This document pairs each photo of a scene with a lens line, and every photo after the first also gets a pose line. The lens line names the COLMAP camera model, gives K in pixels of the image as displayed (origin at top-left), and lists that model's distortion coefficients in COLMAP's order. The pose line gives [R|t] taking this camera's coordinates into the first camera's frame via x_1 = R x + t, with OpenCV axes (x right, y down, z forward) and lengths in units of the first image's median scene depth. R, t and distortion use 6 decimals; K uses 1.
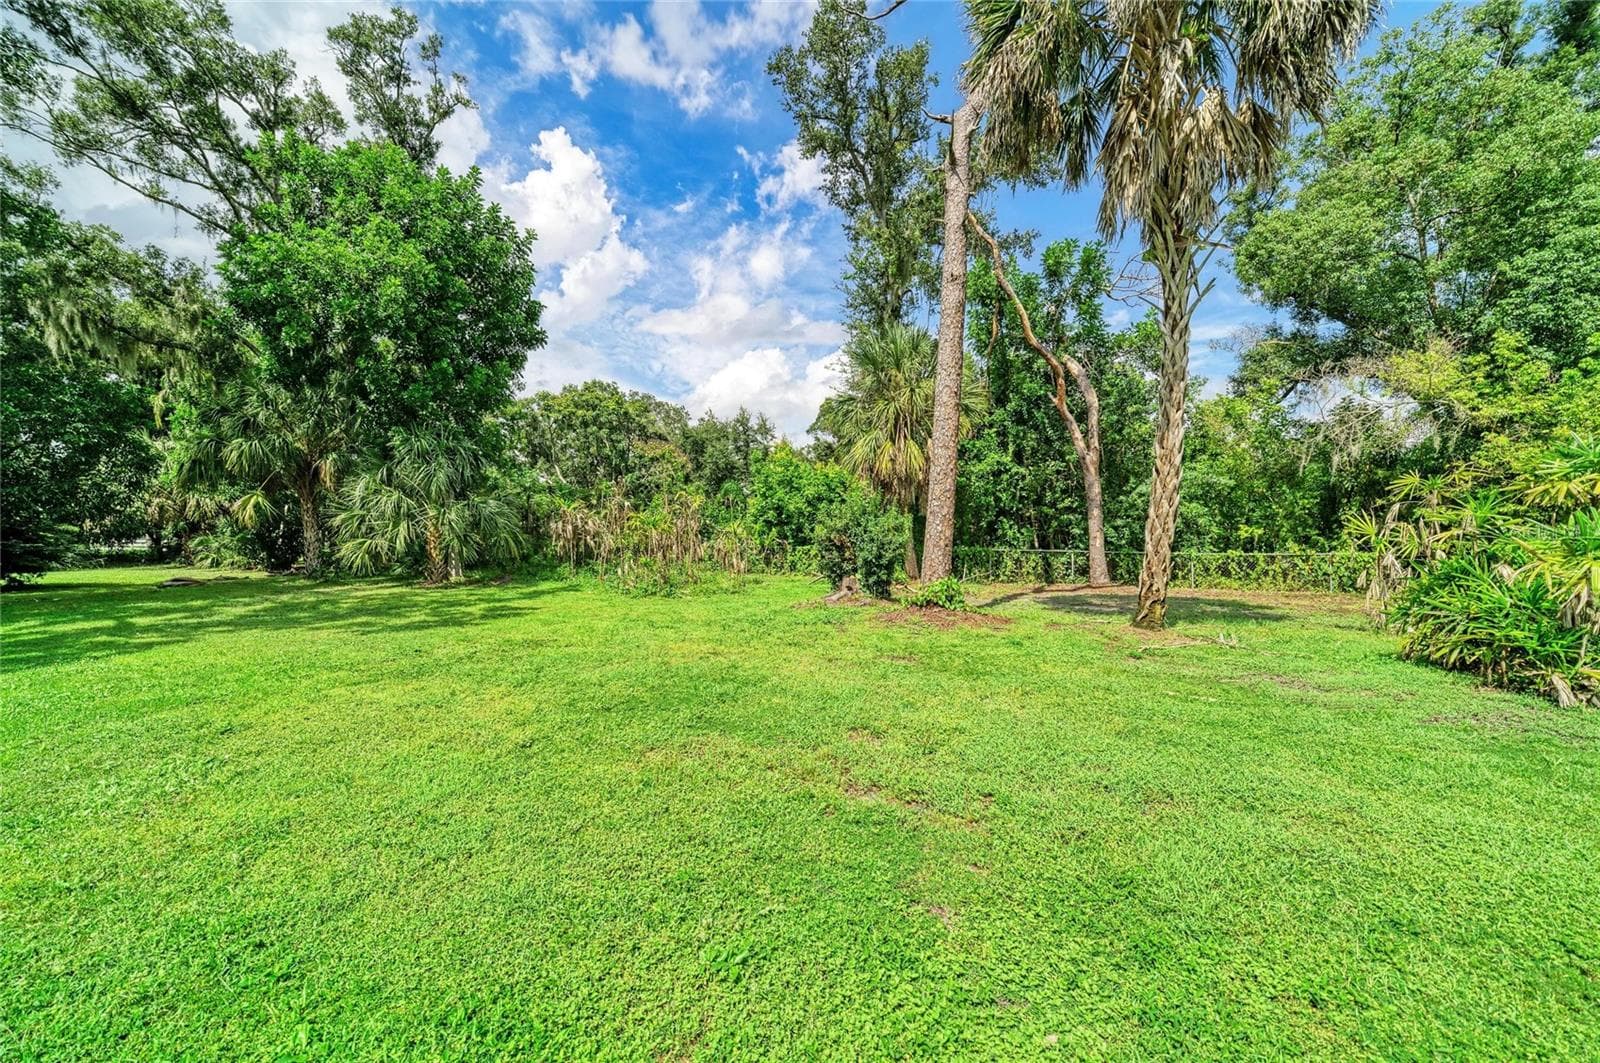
lens RADIAL K [[614.6, 0, 804.9], [0, 614.6, 531.0], [0, 0, 1]] dist [0.000554, 0.000754]
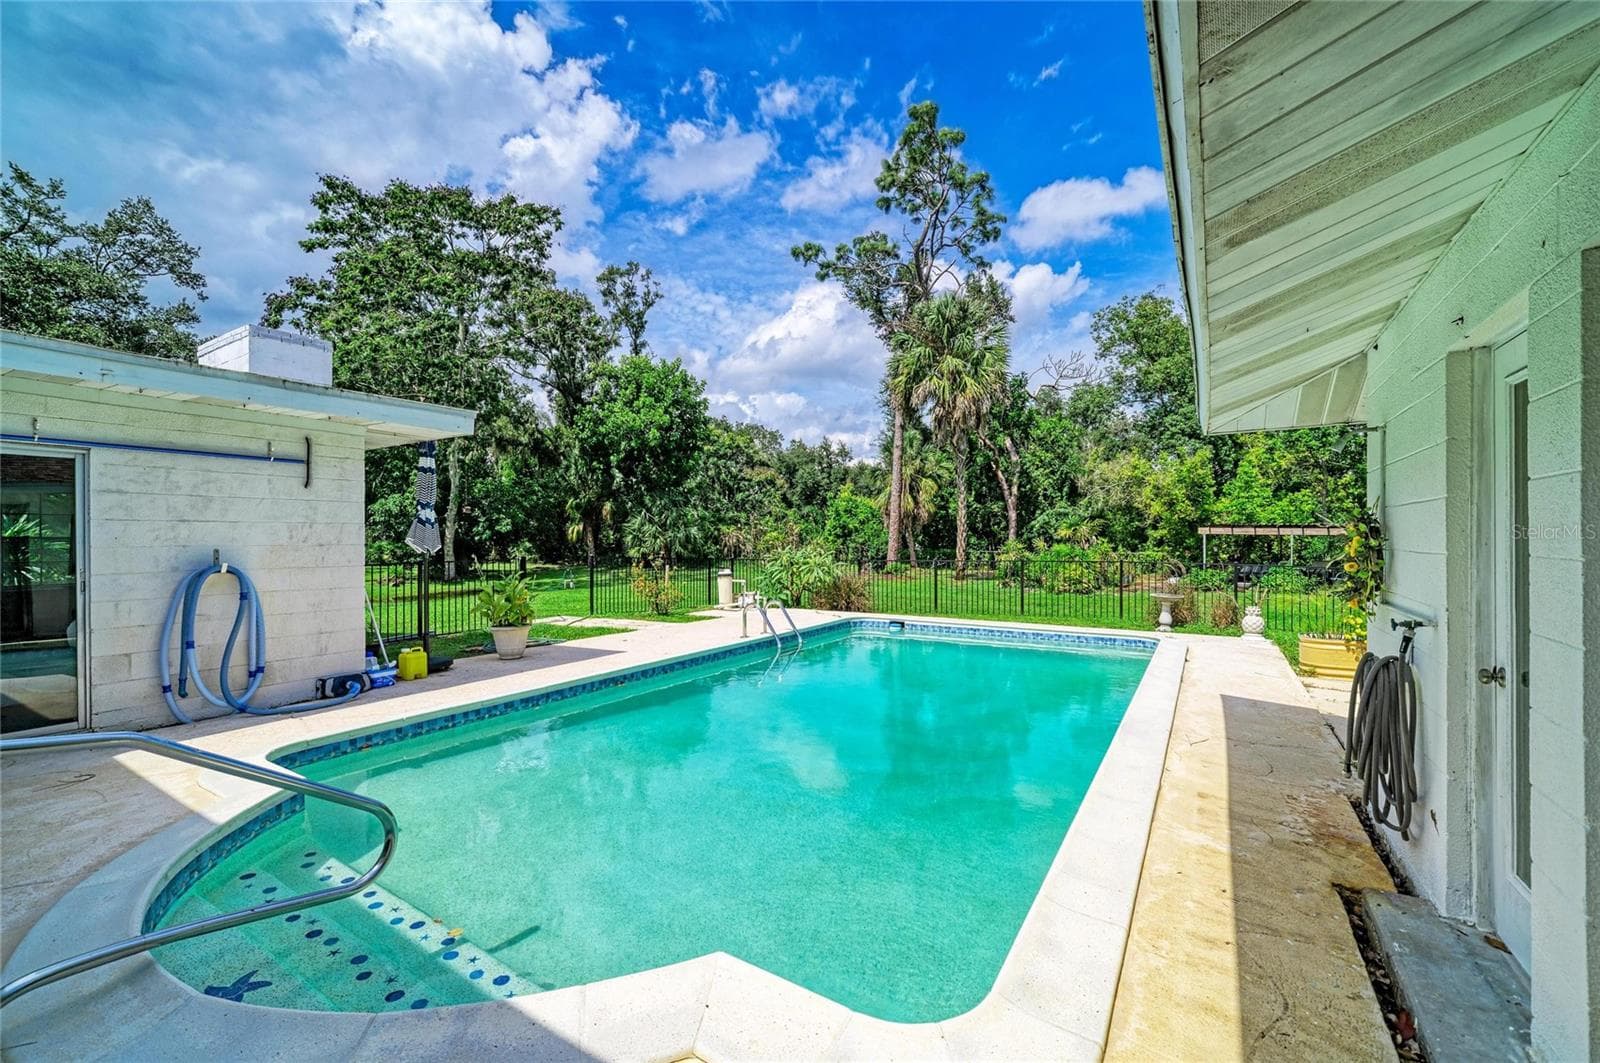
lens RADIAL K [[651.1, 0, 801.1], [0, 651.1, 537.7], [0, 0, 1]] dist [-0.015478, 0.000335]
pose [[0.988512, -0.009792, -0.150825, 0.147629], [0.011300, 0.999894, 0.009142, -0.033808], [0.150719, -0.010741, 0.988518, -1.006153]]
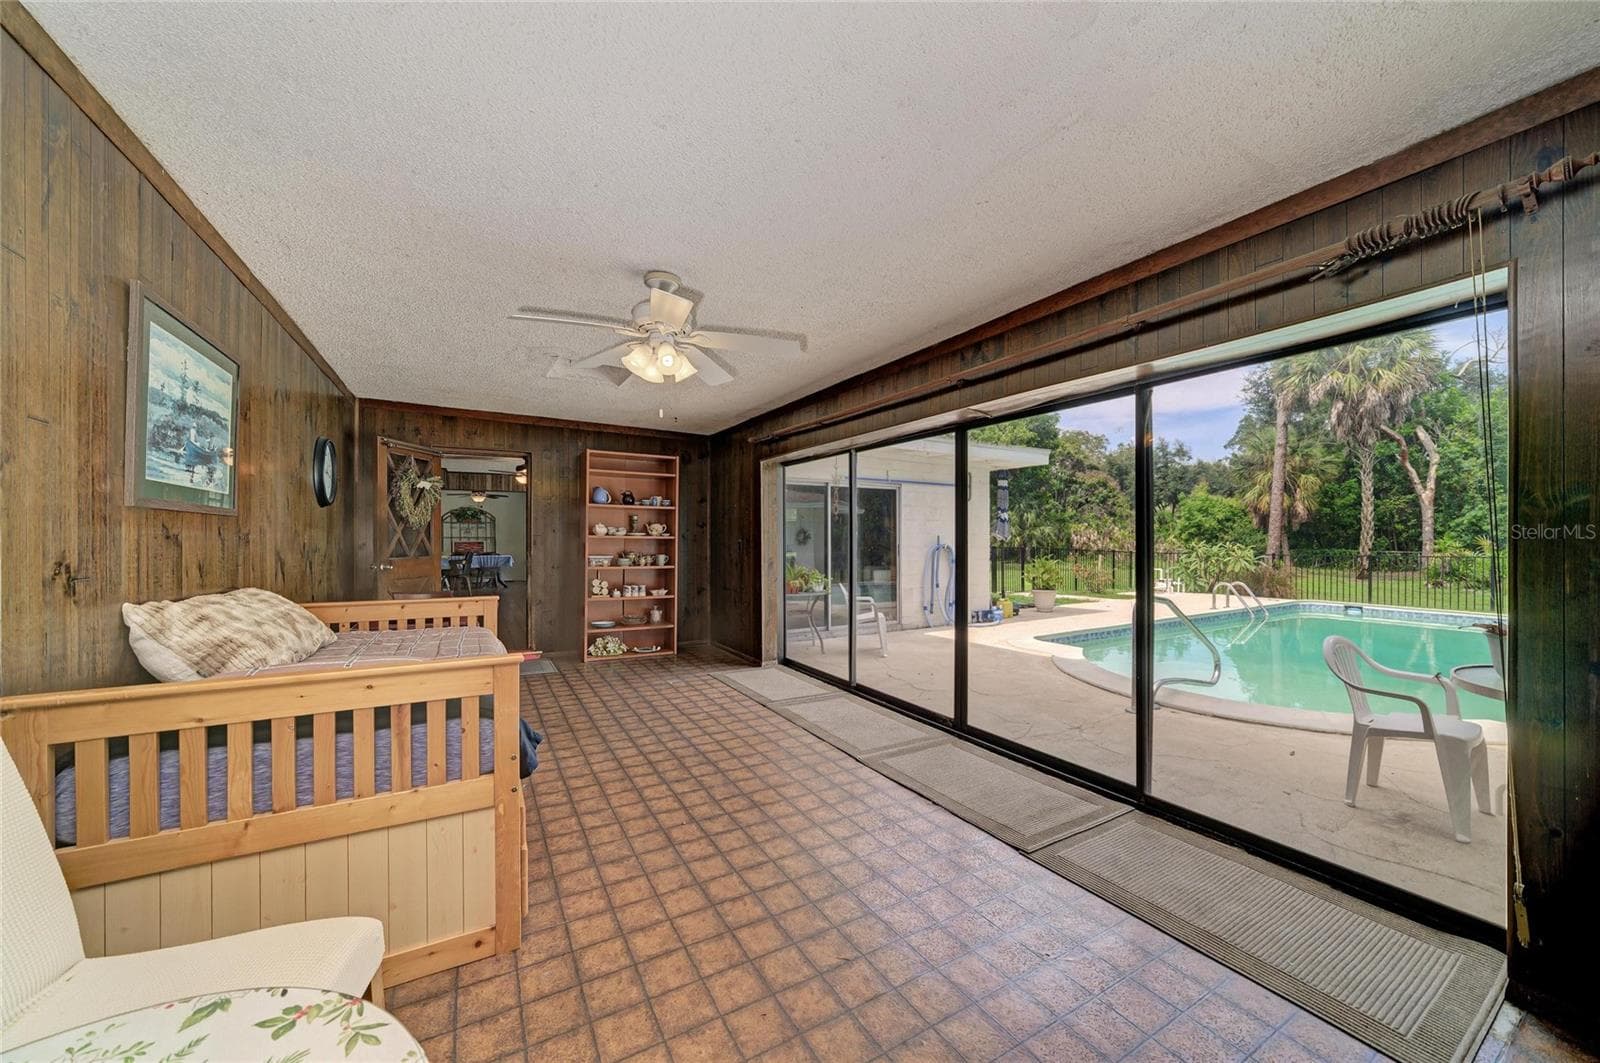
lens RADIAL K [[567.5, 0, 808.1], [0, 567.5, 543.3], [0, 0, 1]] dist [-0.015863, 0.000126]
pose [[0.800460, 0.000245, -0.599386, 0.037926], [0.010786, 0.999832, 0.014813, -0.030525], [0.599289, -0.018322, 0.800323, -1.201309]]
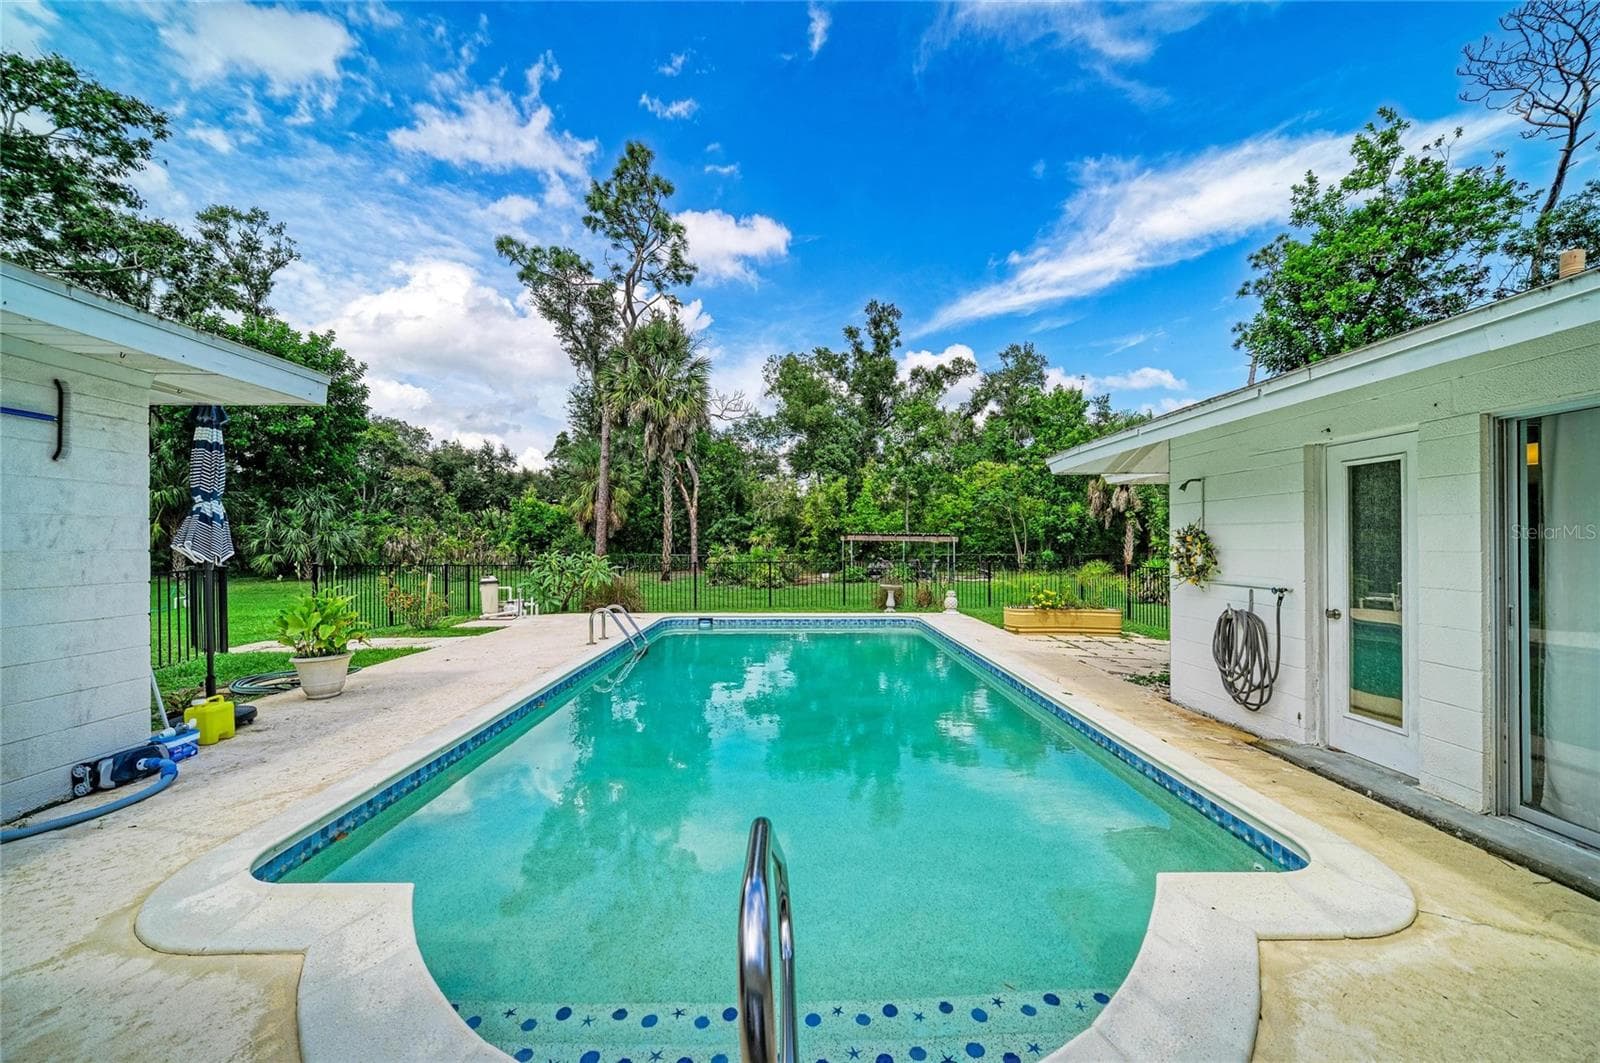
lens RADIAL K [[580.4, 0, 798.9], [0, 580.4, 540.0], [0, 0, 1]] dist [-0.015824, 0.000512]
pose [[0.915009, -0.007230, 0.403369, -0.006224], [0.004087, 0.999954, 0.008653, -0.034364], [-0.403413, -0.006269, 0.914996, -0.979078]]
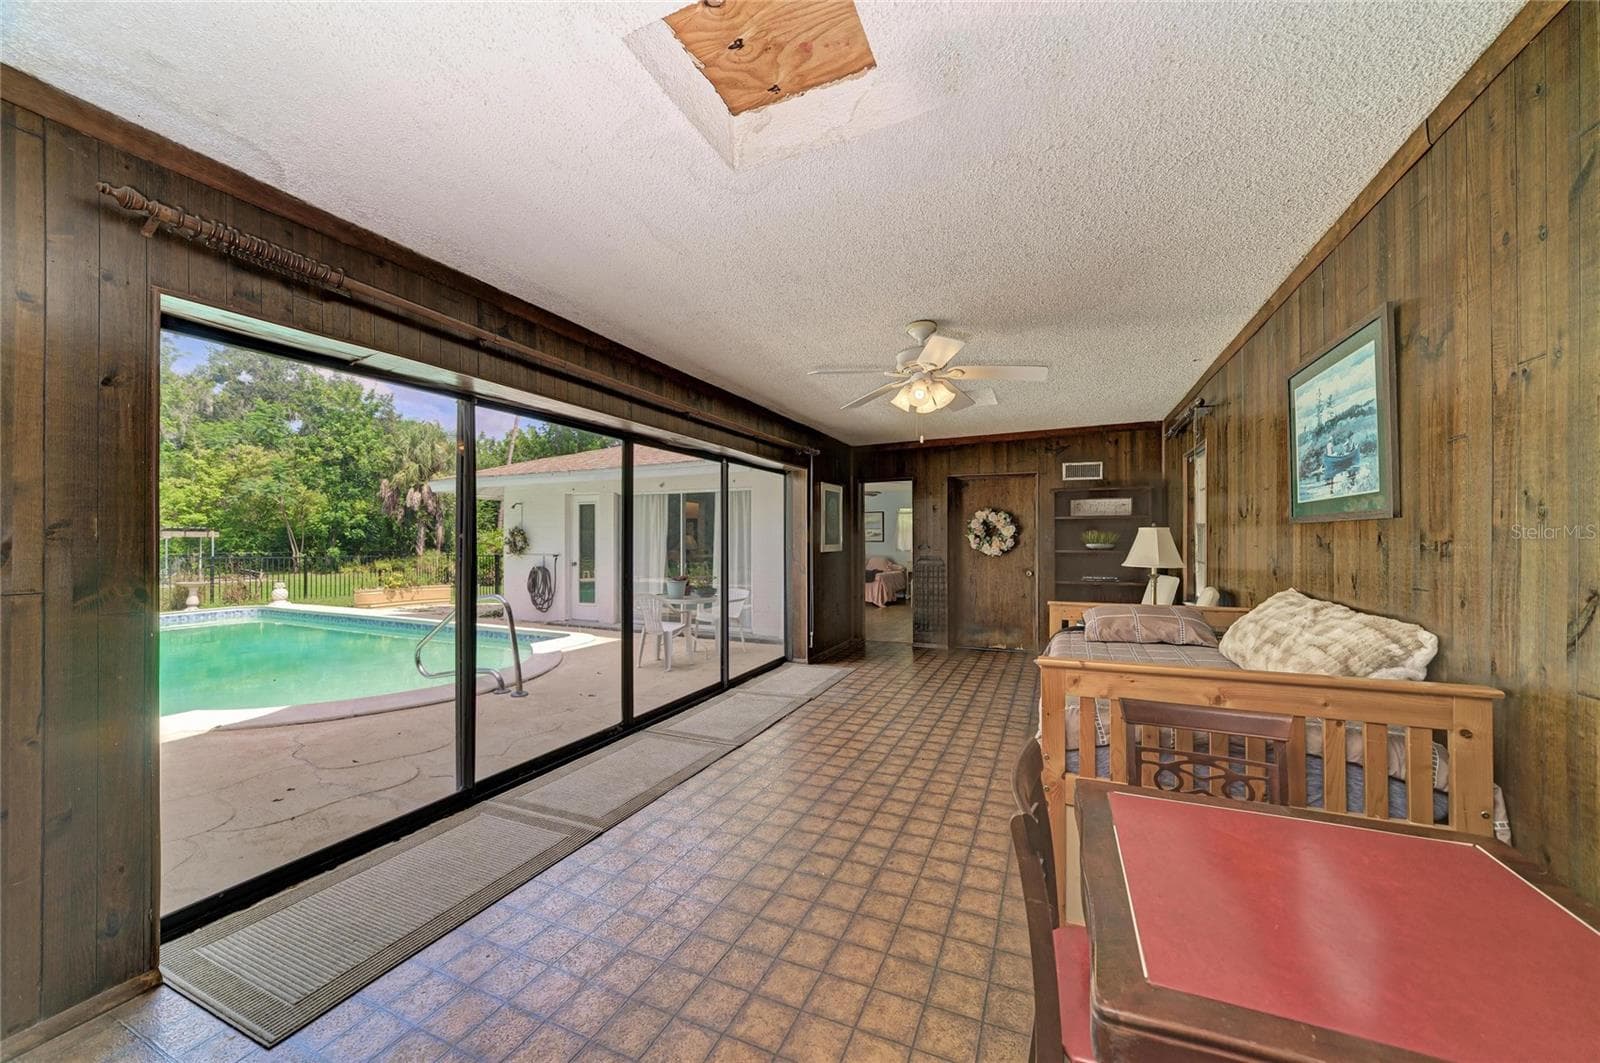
lens RADIAL K [[583.5, 0, 796.8], [0, 583.5, 535.1], [0, 0, 1]] dist [0.000434, 0.000109]
pose [[0.031165, 0.001301, 0.999513, -0.251105], [-0.010295, 0.999947, -0.000981, -0.032318], [-0.999461, -0.010260, 0.031176, -1.078450]]
